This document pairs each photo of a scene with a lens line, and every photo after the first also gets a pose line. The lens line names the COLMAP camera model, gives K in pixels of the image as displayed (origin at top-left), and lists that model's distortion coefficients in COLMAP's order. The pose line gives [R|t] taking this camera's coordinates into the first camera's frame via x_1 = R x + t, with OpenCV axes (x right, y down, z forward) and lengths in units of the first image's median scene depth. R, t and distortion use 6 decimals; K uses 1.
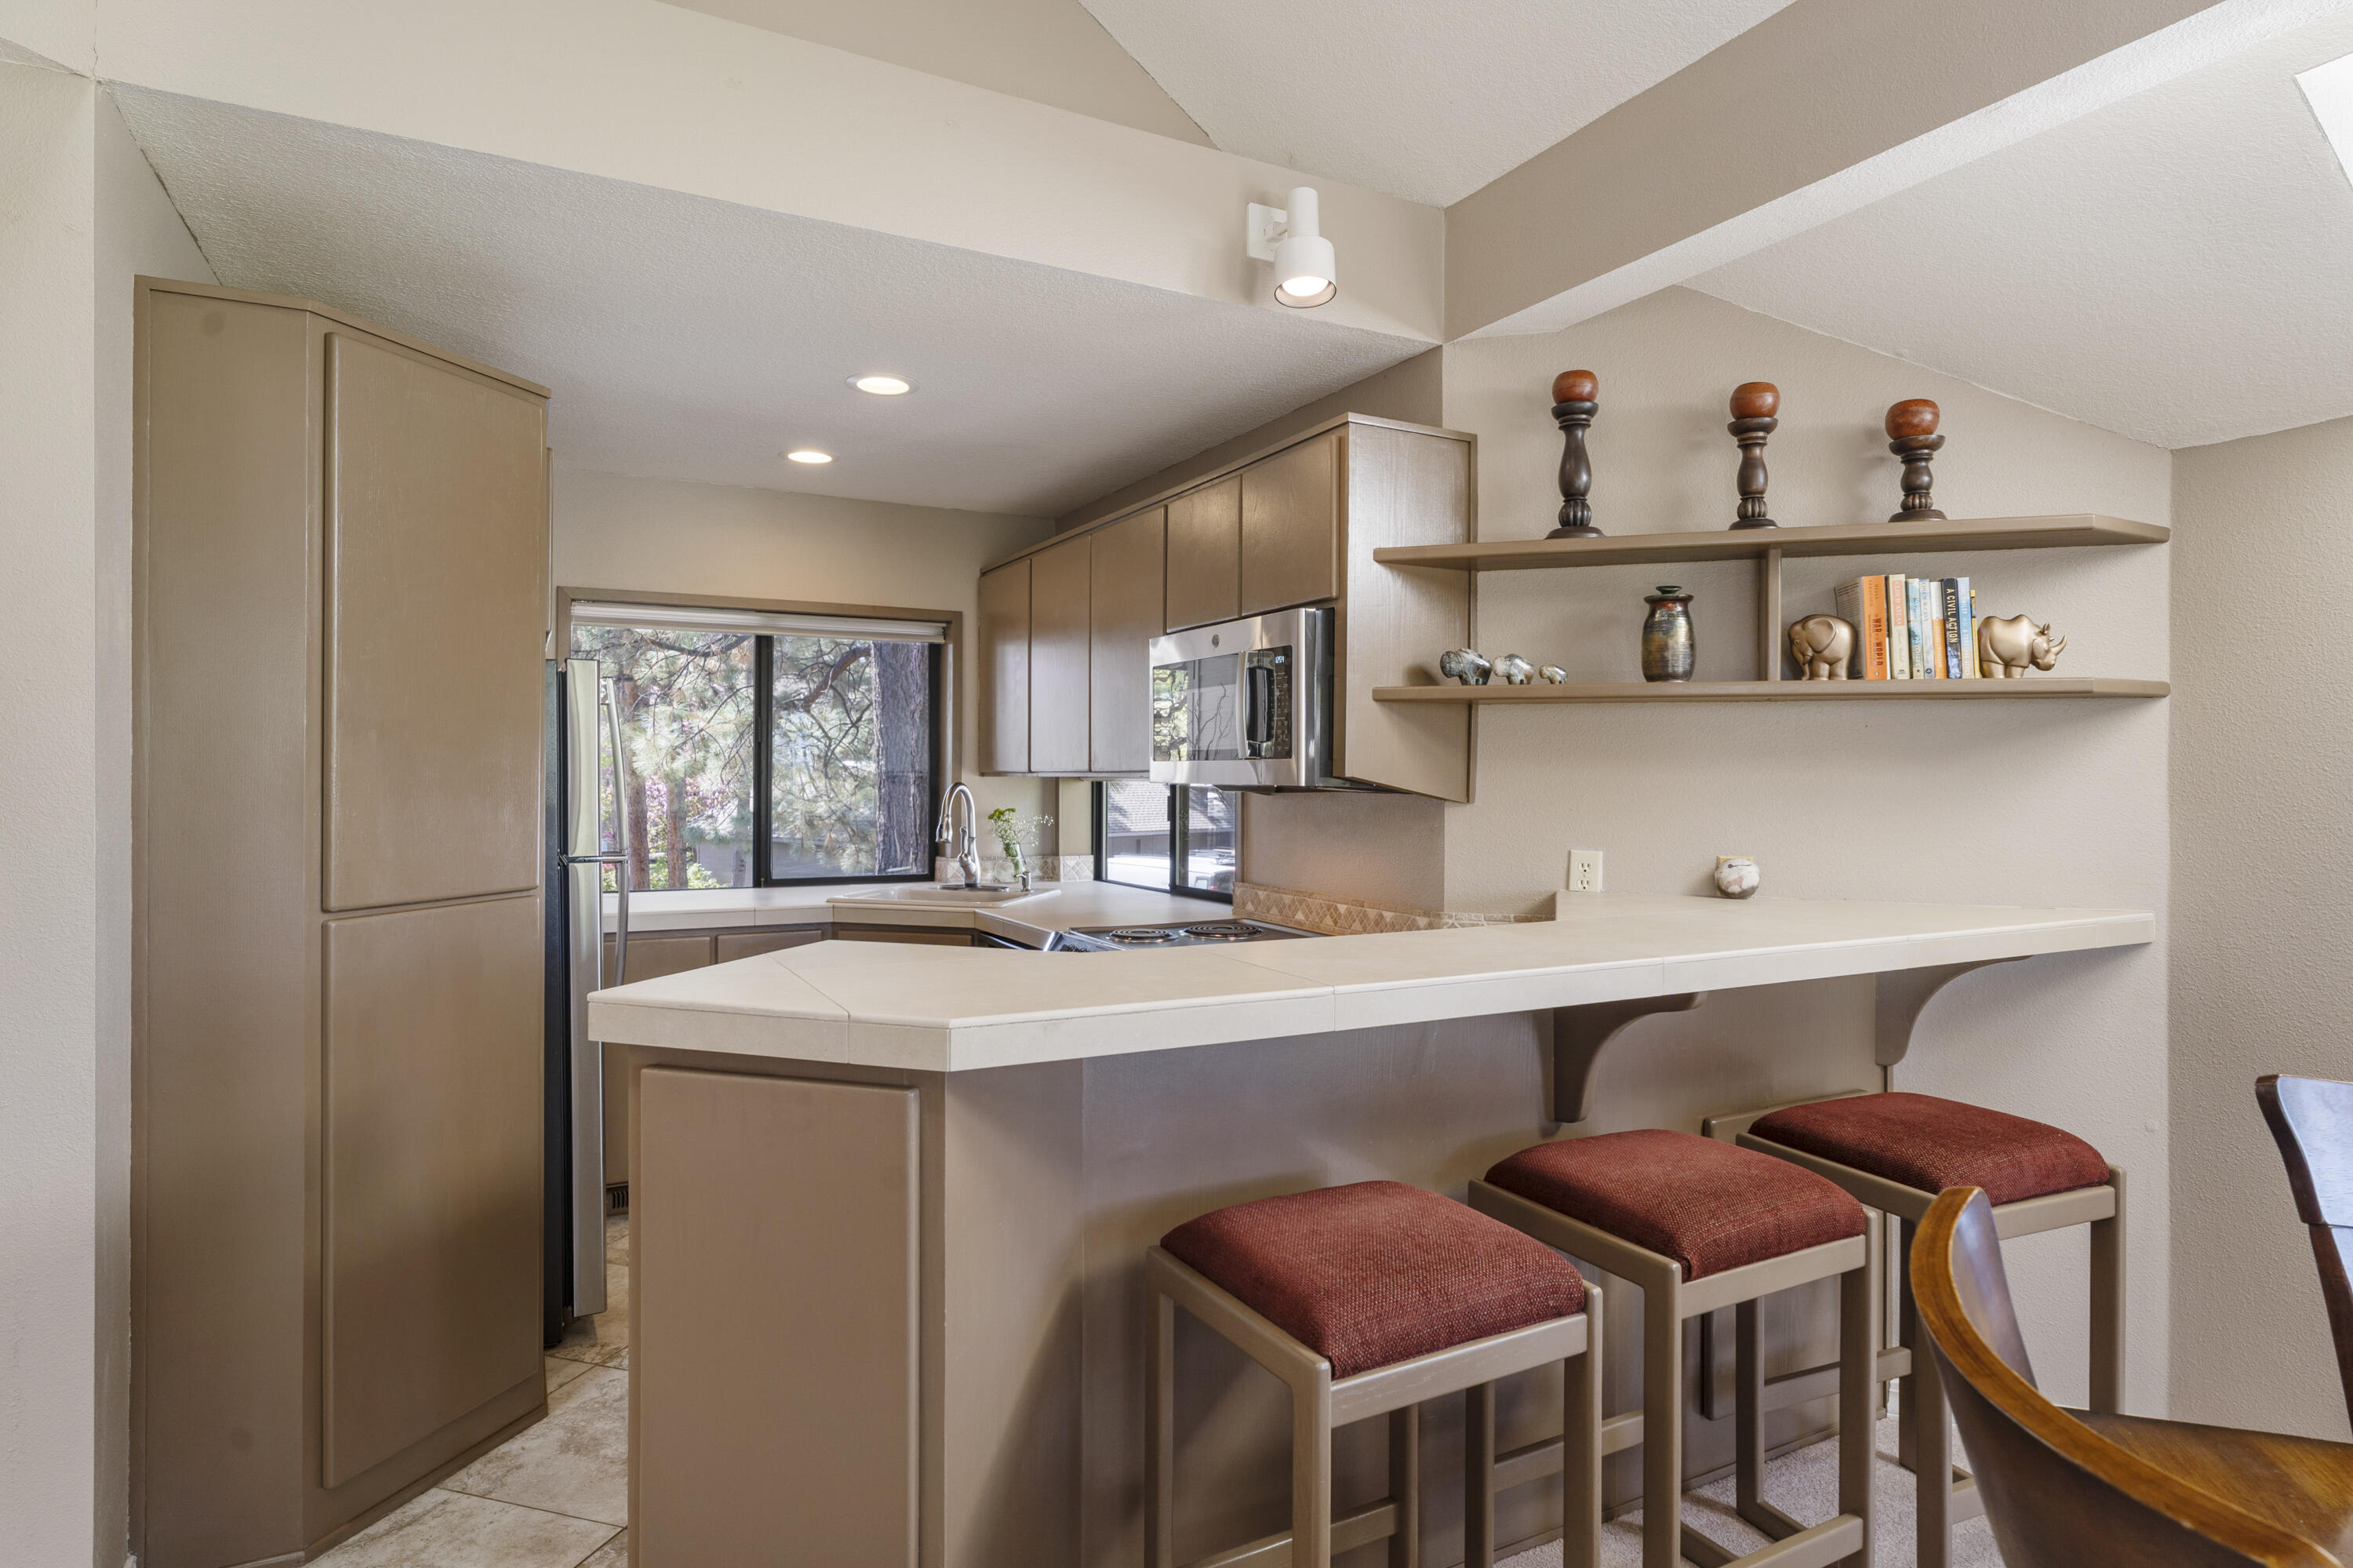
lens RADIAL K [[1276.9, 0, 1179.5], [0, 1276.9, 773.5], [0, 0, 1]] dist [-0.001259, -0.002848]
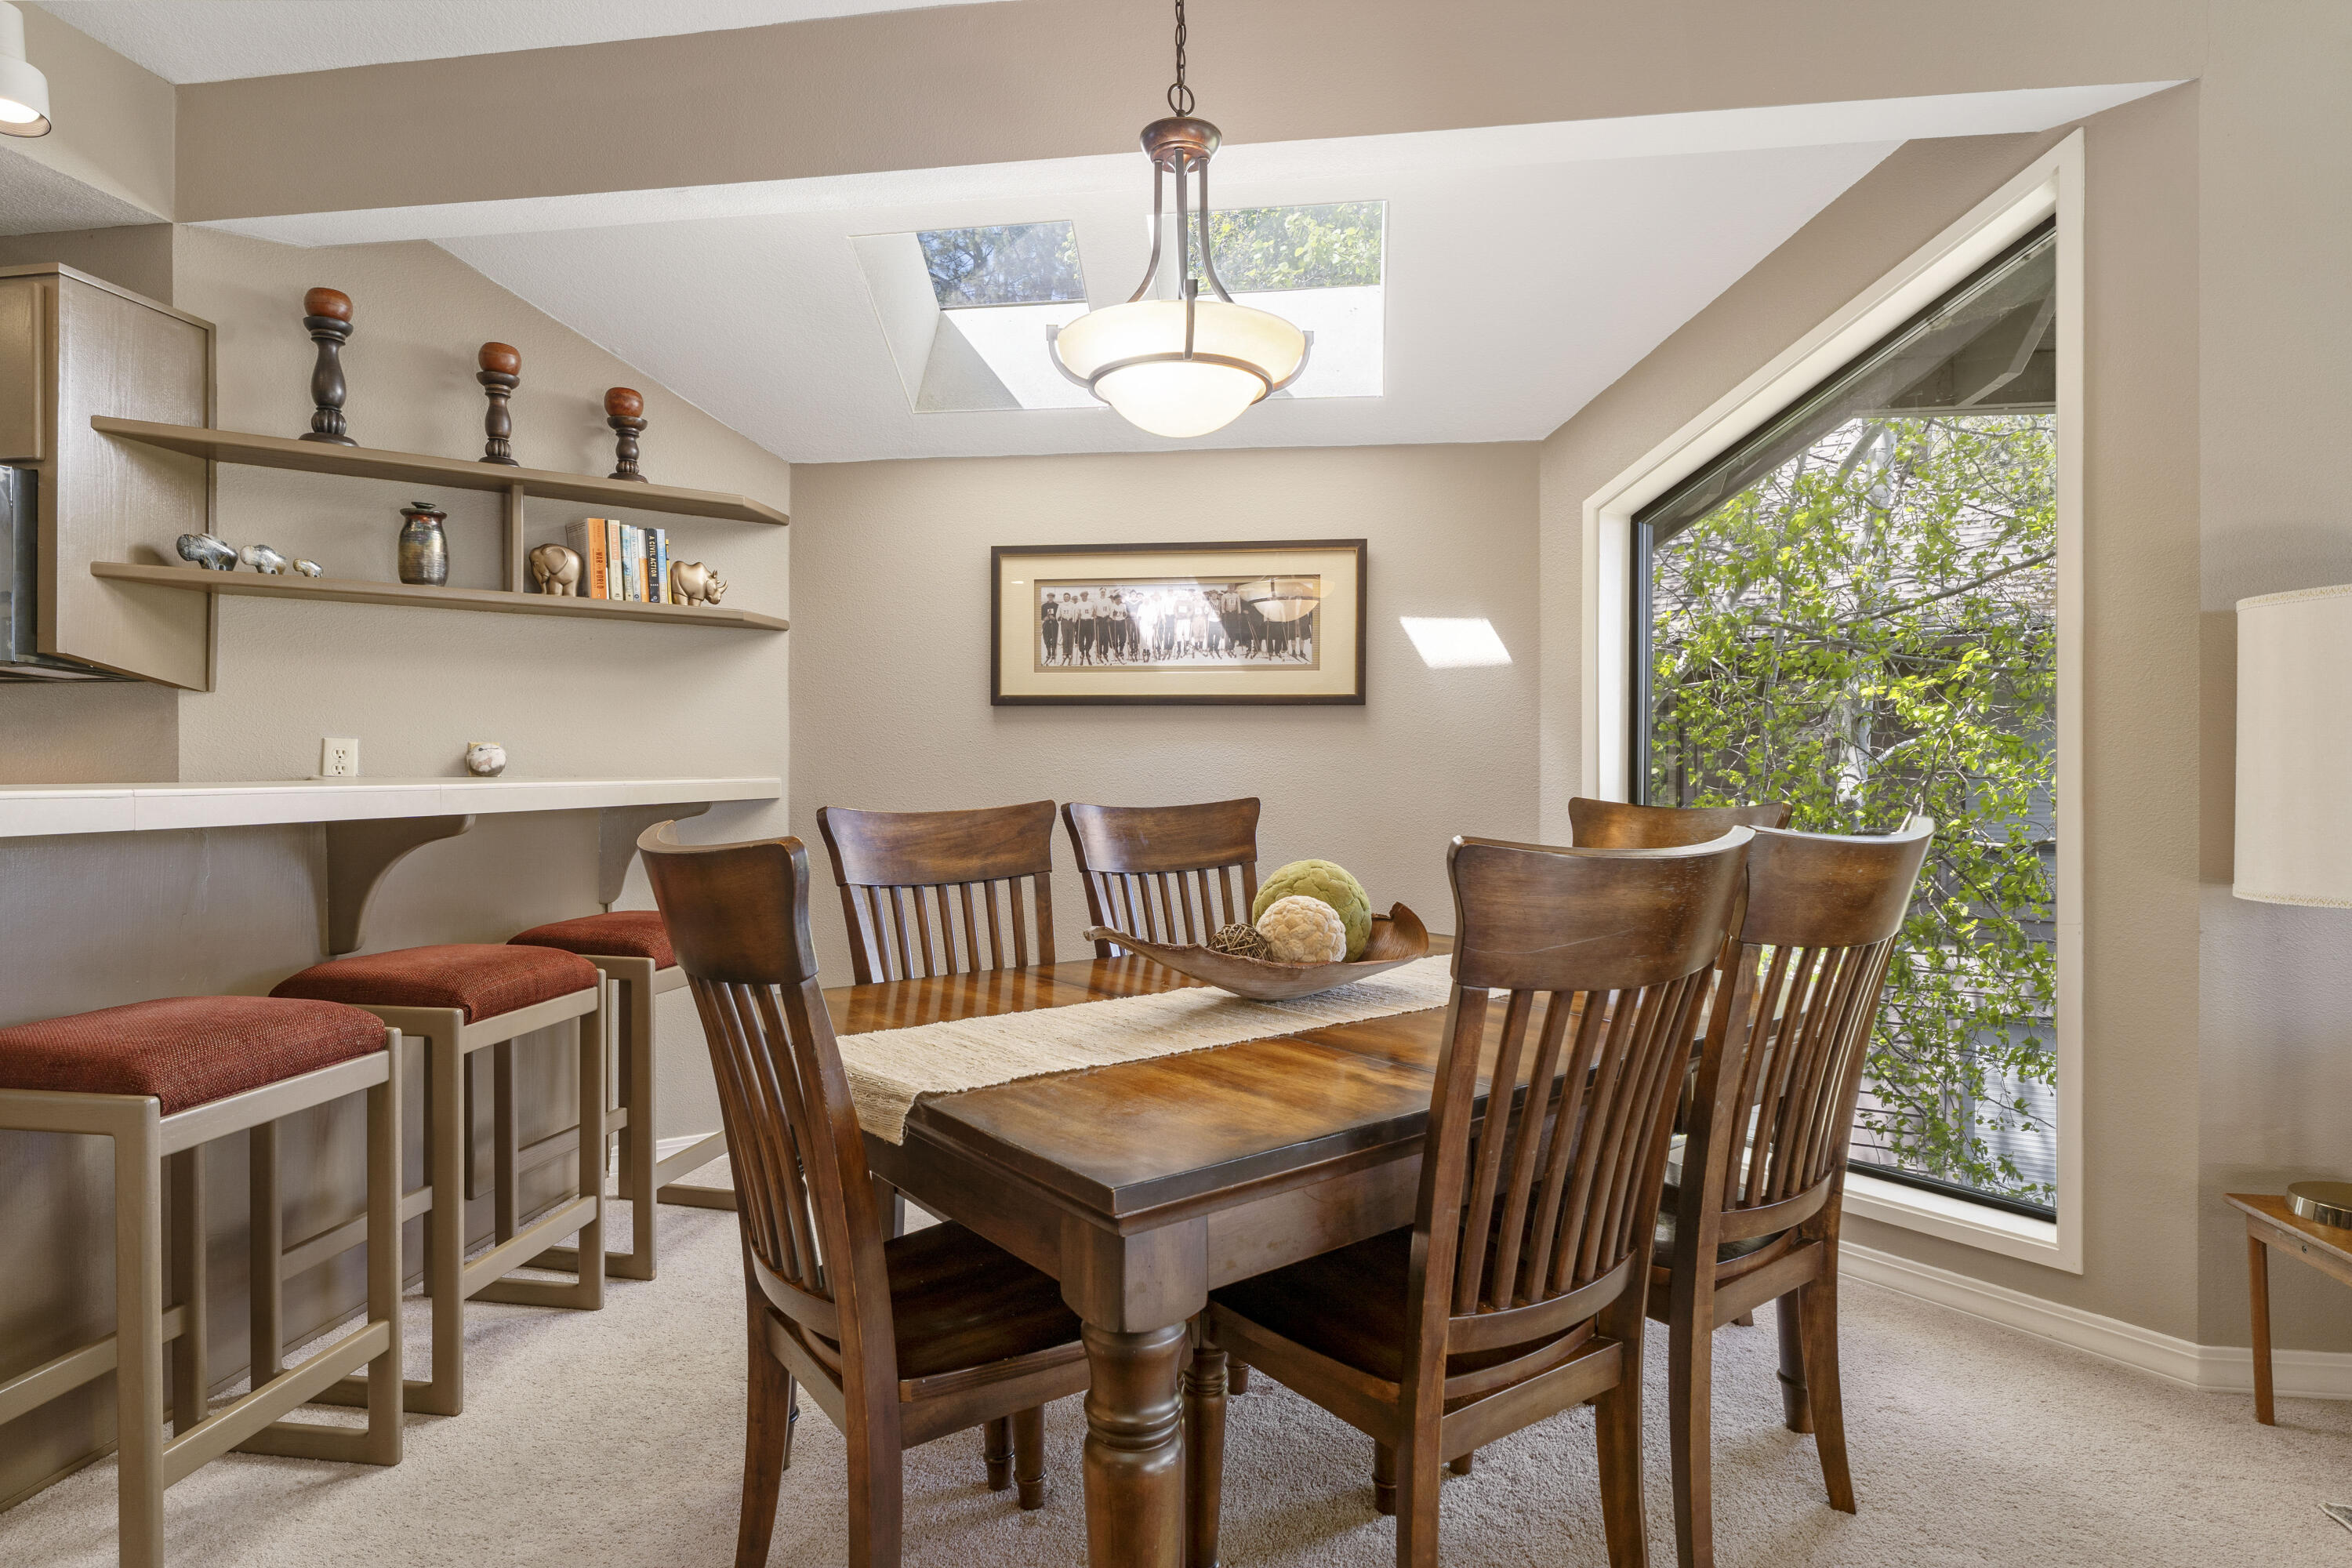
lens RADIAL K [[1276.3, 0, 1170.6], [0, 1276.3, 771.7], [0, 0, 1]] dist [-0.001259, -0.002848]
pose [[0.594936, -0.006201, 0.803749, -0.141116], [0.000904, 0.999975, 0.007046, 0.088902], [-0.803773, -0.003465, 0.594926, -0.222168]]
